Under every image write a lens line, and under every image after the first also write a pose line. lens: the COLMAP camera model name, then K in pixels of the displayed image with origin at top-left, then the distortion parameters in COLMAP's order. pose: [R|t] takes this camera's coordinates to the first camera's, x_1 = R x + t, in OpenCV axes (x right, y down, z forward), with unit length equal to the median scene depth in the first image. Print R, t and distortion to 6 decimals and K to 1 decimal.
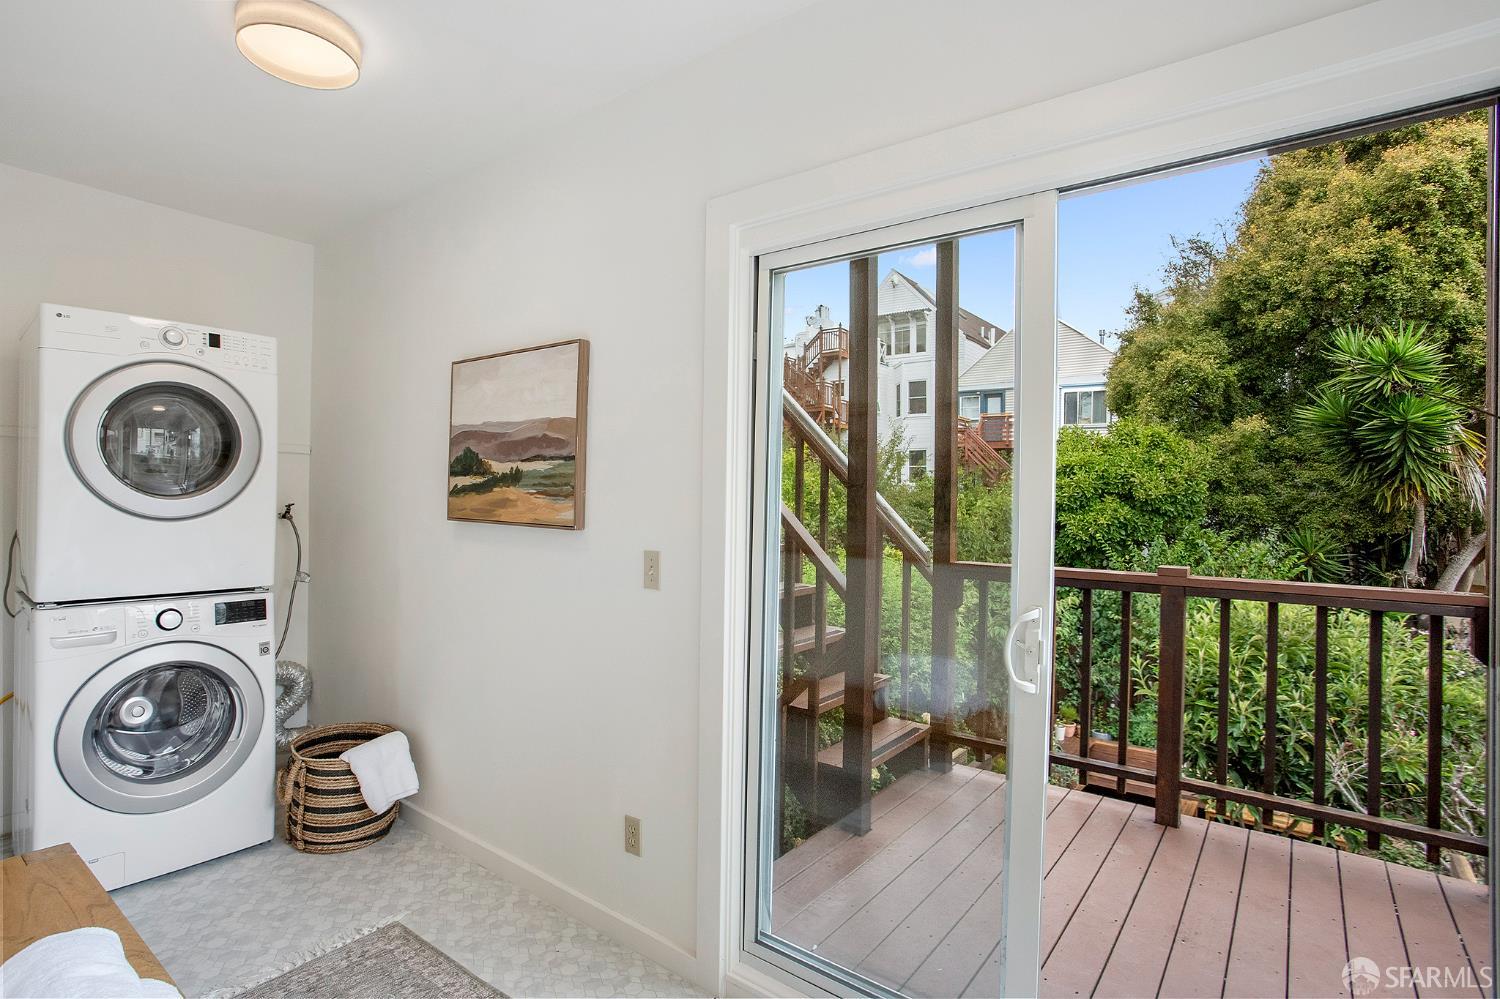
lens RADIAL K [[740.6, 0, 737.8], [0, 740.6, 507.0], [0, 0, 1]] dist [-0.057521, 0.026783]
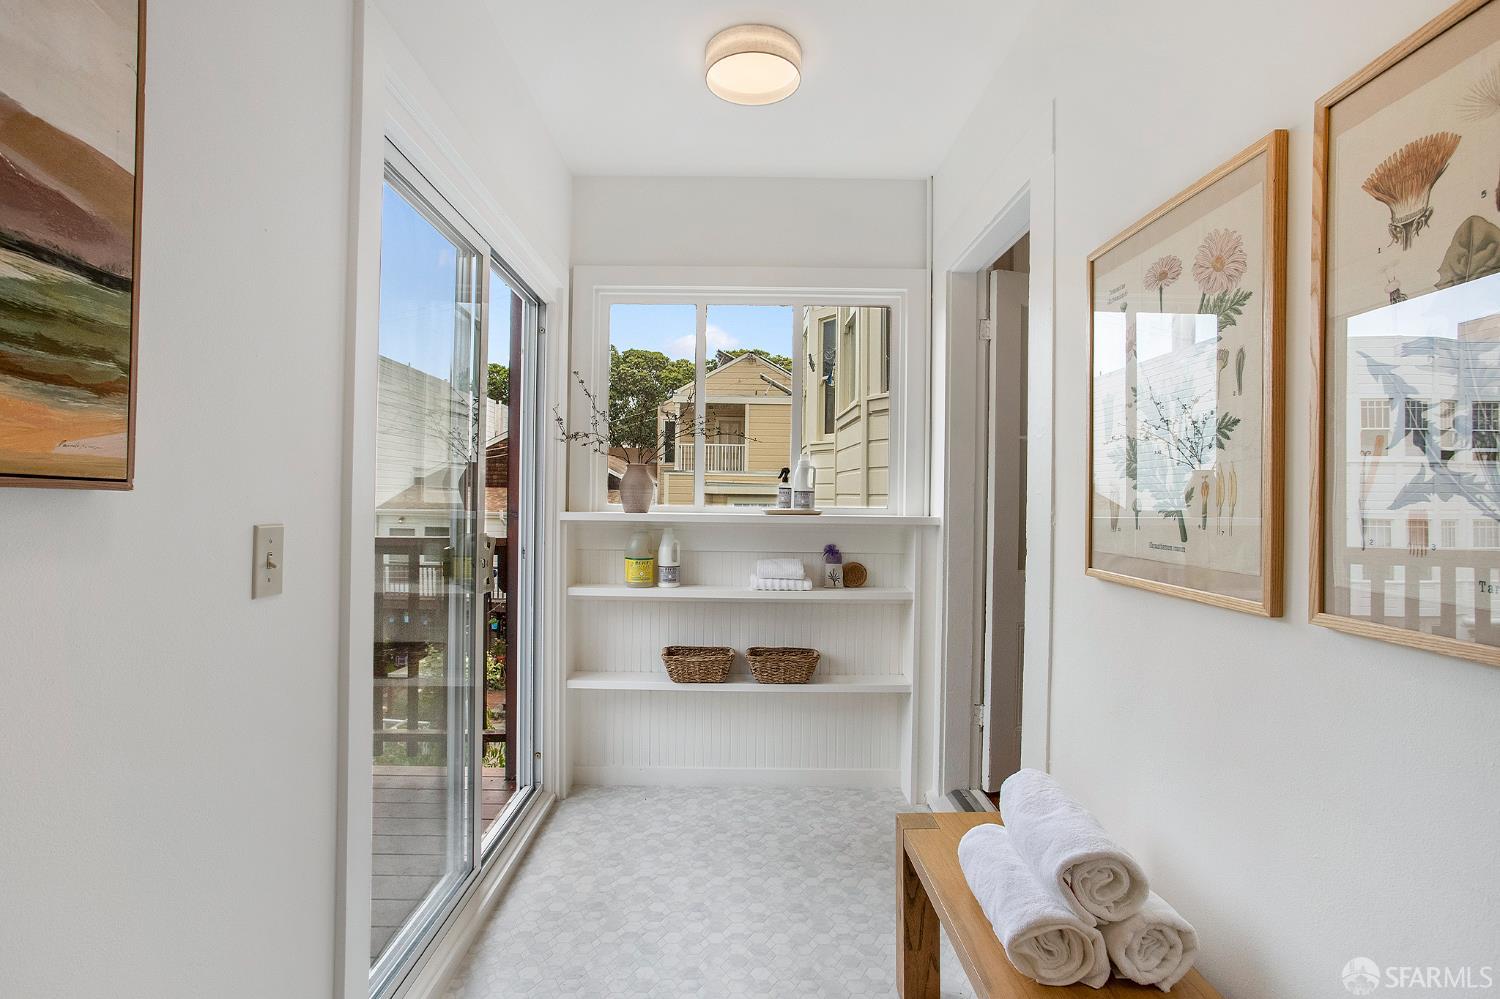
lens RADIAL K [[740.6, 0, 749.7], [0, 740.6, 497.2], [0, 0, 1]] dist [-0.057521, 0.026783]
pose [[-0.623634, -0.017274, 0.781526, -0.671165], [-0.012255, 0.999849, 0.012321, 0.026598], [-0.781621, -0.001894, -0.623751, 0.971139]]
